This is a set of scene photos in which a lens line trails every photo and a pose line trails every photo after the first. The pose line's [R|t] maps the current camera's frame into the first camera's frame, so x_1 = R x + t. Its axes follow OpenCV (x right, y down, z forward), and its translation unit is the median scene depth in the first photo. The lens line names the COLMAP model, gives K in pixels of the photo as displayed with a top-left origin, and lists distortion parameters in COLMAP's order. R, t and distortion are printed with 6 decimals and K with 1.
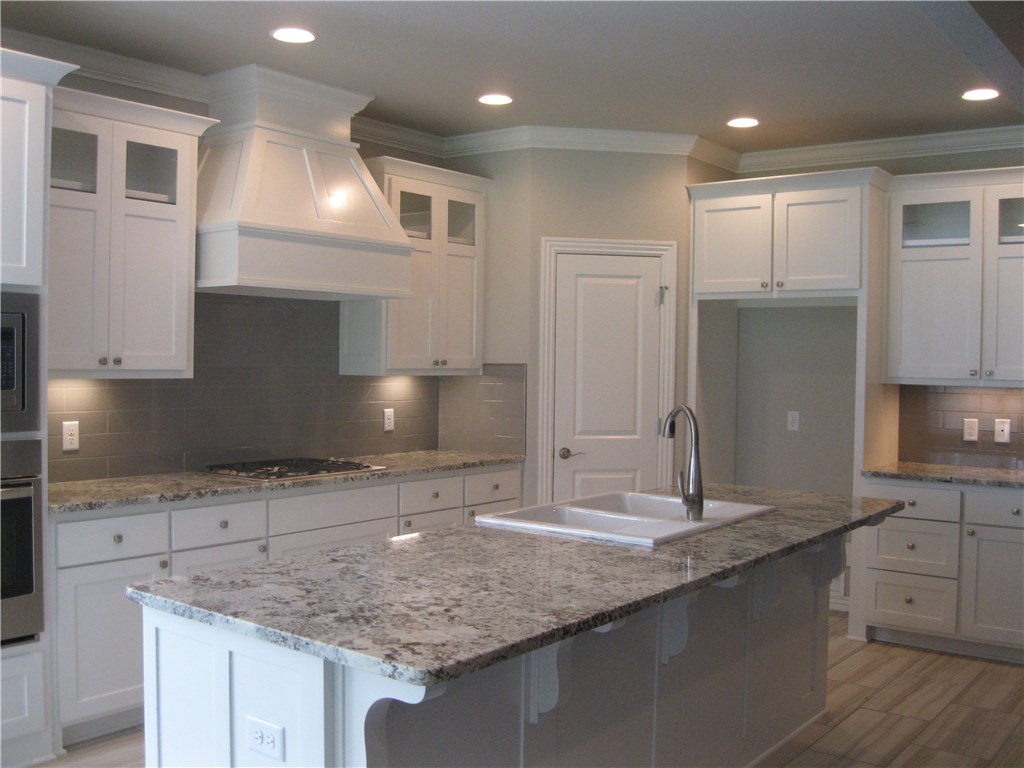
lens RADIAL K [[1030.8, 0, 512.0], [0, 1030.8, 384.0], [0, 0, 1]] dist [-0.107987, 0.050580]
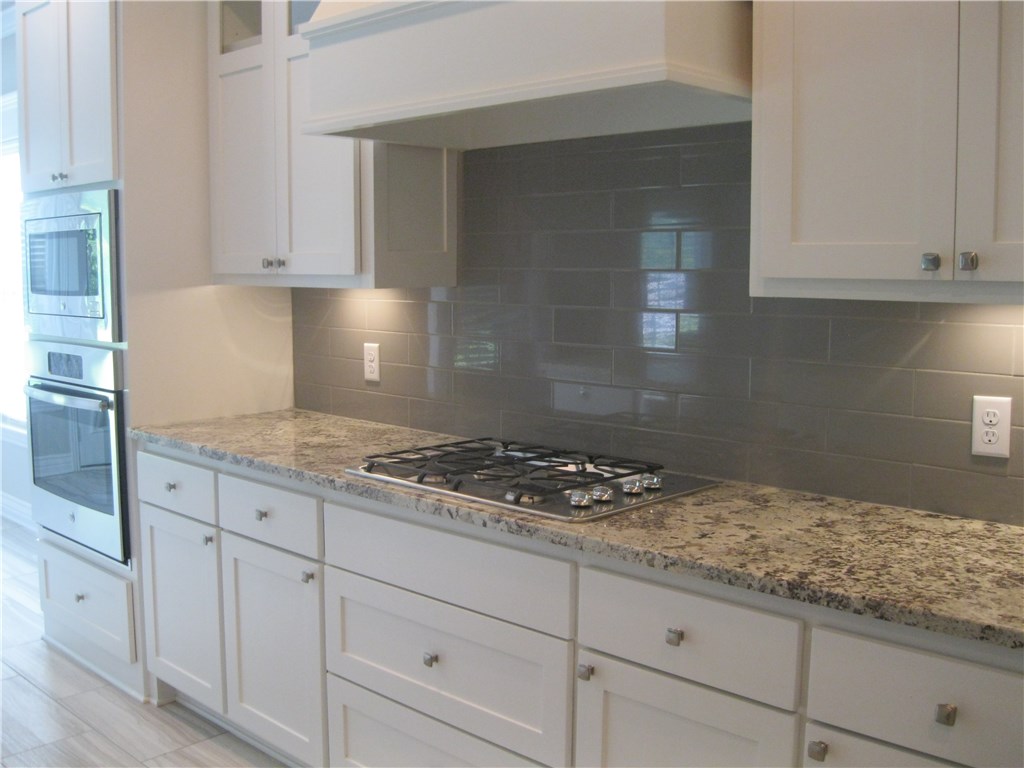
lens RADIAL K [[1030.8, 0, 512.0], [0, 1030.8, 384.0], [0, 0, 1]] dist [-0.107987, 0.050580]
pose [[-0.083348, 0.101386, -0.991350, 0.318292], [-0.028438, 0.994164, 0.104065, -0.015713], [0.996115, 0.036866, -0.079978, 1.140042]]
